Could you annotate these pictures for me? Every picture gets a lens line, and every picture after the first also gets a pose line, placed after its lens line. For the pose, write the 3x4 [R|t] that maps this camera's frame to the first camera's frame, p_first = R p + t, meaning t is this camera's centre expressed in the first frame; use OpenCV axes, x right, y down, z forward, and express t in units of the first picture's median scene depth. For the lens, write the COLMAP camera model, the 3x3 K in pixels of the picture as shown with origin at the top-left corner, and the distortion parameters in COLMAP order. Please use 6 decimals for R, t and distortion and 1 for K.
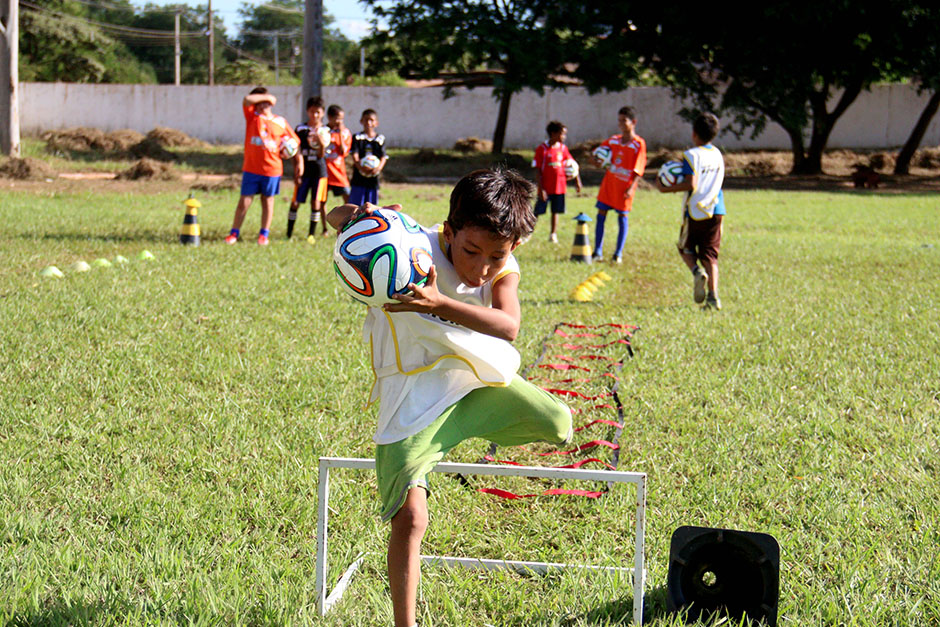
lens RADIAL K [[1689.4, 0, 468.4], [0, 1689.4, 314.6], [0, 0, 1]] dist [0.292802, 0.000000]
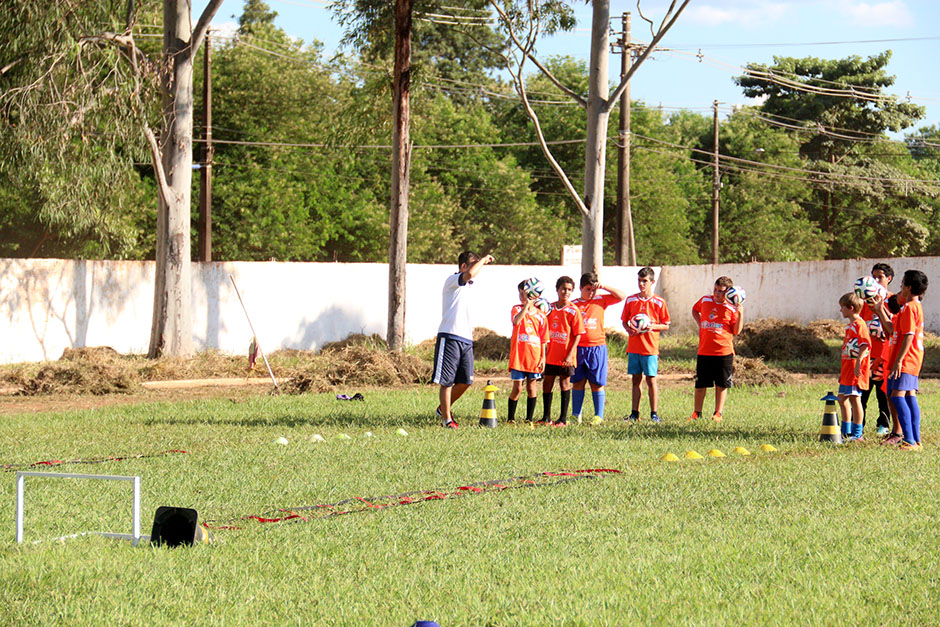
lens RADIAL K [[2773.3, 0, 469.0], [0, 2773.3, 314.9], [0, 0, 1]] dist [0.700976, 0.000000]
pose [[0.907953, -0.023590, -0.418406, 0.186758], [-0.021930, 0.994372, -0.103654, 0.023304], [0.418497, 0.103289, 0.902326, -0.193128]]
